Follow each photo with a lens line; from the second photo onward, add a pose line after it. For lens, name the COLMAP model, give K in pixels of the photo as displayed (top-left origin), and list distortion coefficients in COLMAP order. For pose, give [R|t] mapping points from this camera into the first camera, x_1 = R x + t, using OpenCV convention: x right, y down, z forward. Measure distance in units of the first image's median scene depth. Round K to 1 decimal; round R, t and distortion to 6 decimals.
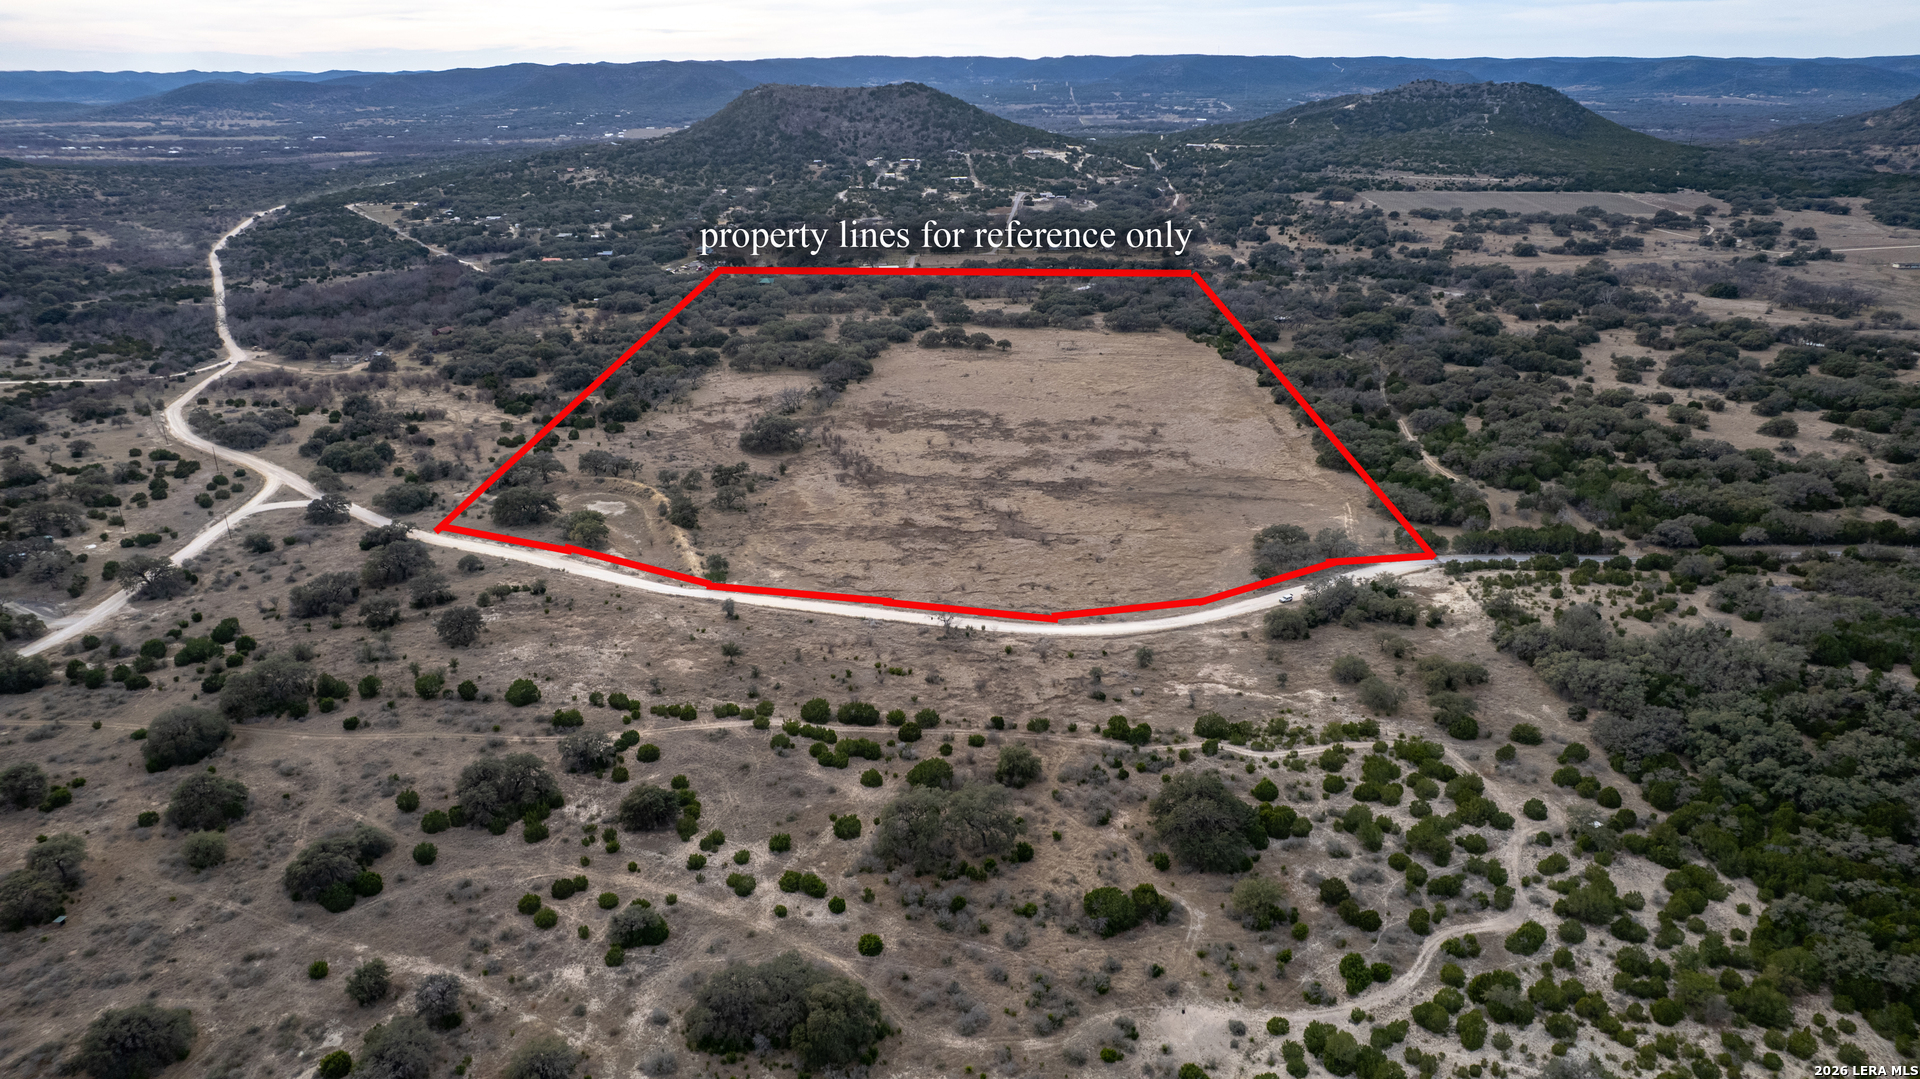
lens RADIAL K [[1239.4, 0, 965.3], [0, 1239.4, 549.5], [0, 0, 1]] dist [-0.067057, 0.057639]
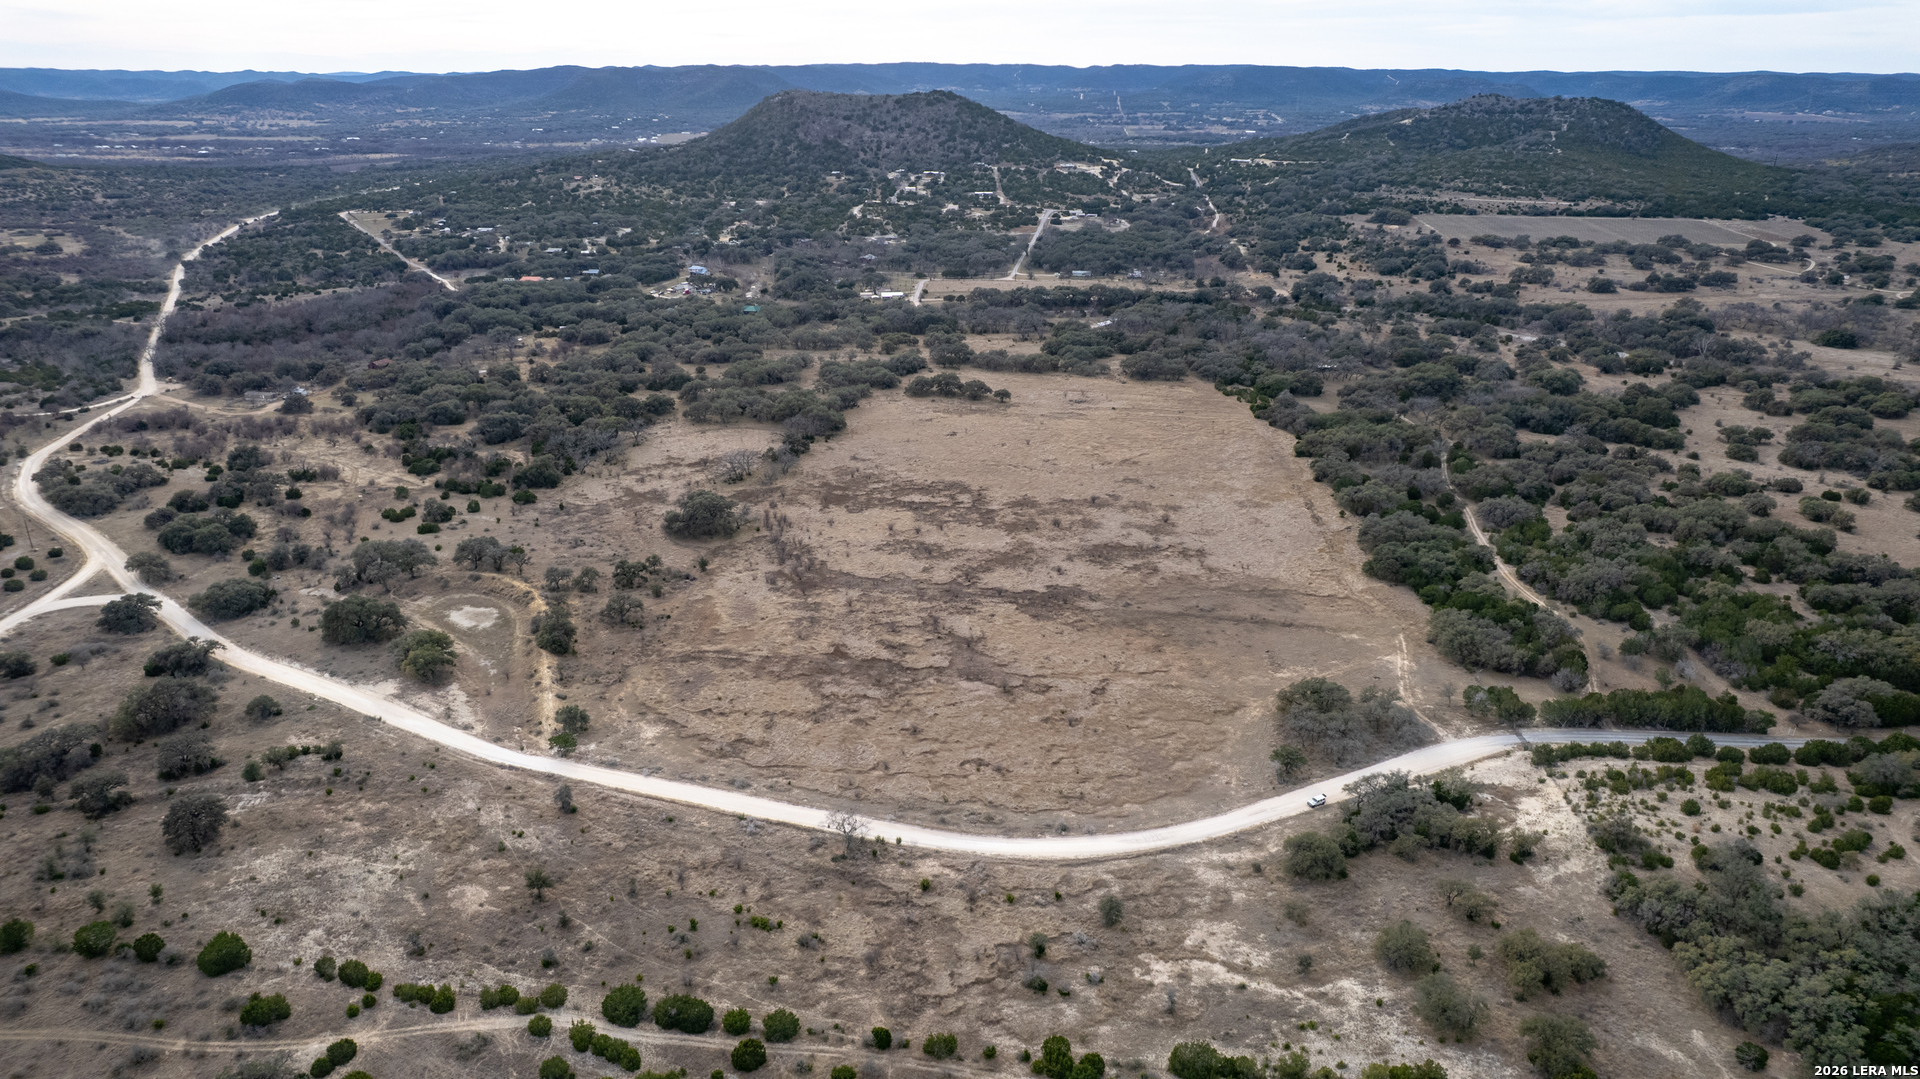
lens RADIAL K [[1239.4, 0, 959.2], [0, 1239.4, 541.5], [0, 0, 1]] dist [-0.067057, 0.057639]
pose [[0.998990, 0.024463, -0.037695, 0.038039], [-0.024872, 0.999636, -0.010425, -0.055561], [0.037427, 0.011352, 0.999235, 0.138063]]
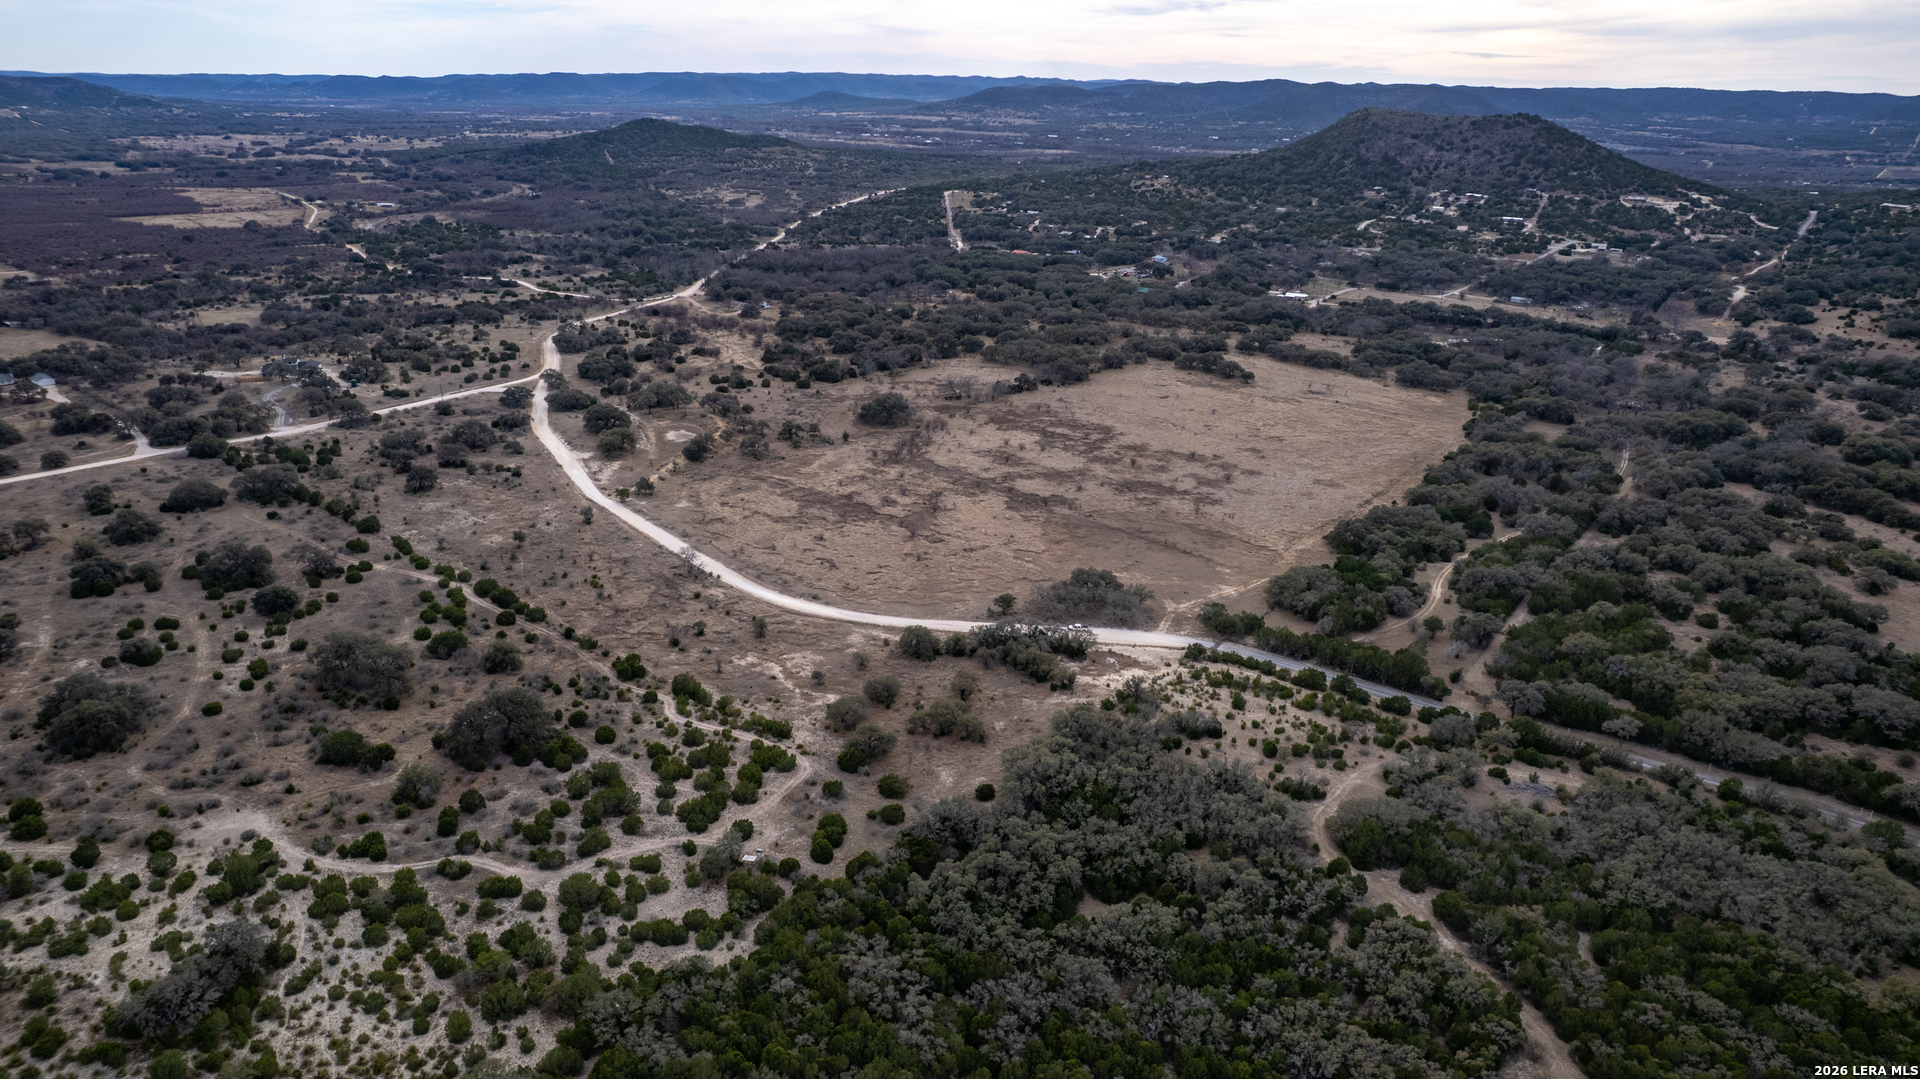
lens RADIAL K [[1239.4, 0, 964.5], [0, 1239.4, 540.7], [0, 0, 1]] dist [-0.067057, 0.057639]
pose [[0.821383, 0.221611, -0.525566, 0.400939], [-0.232398, 0.971511, 0.046444, -0.036828], [0.520885, 0.083993, 0.849484, 0.085617]]
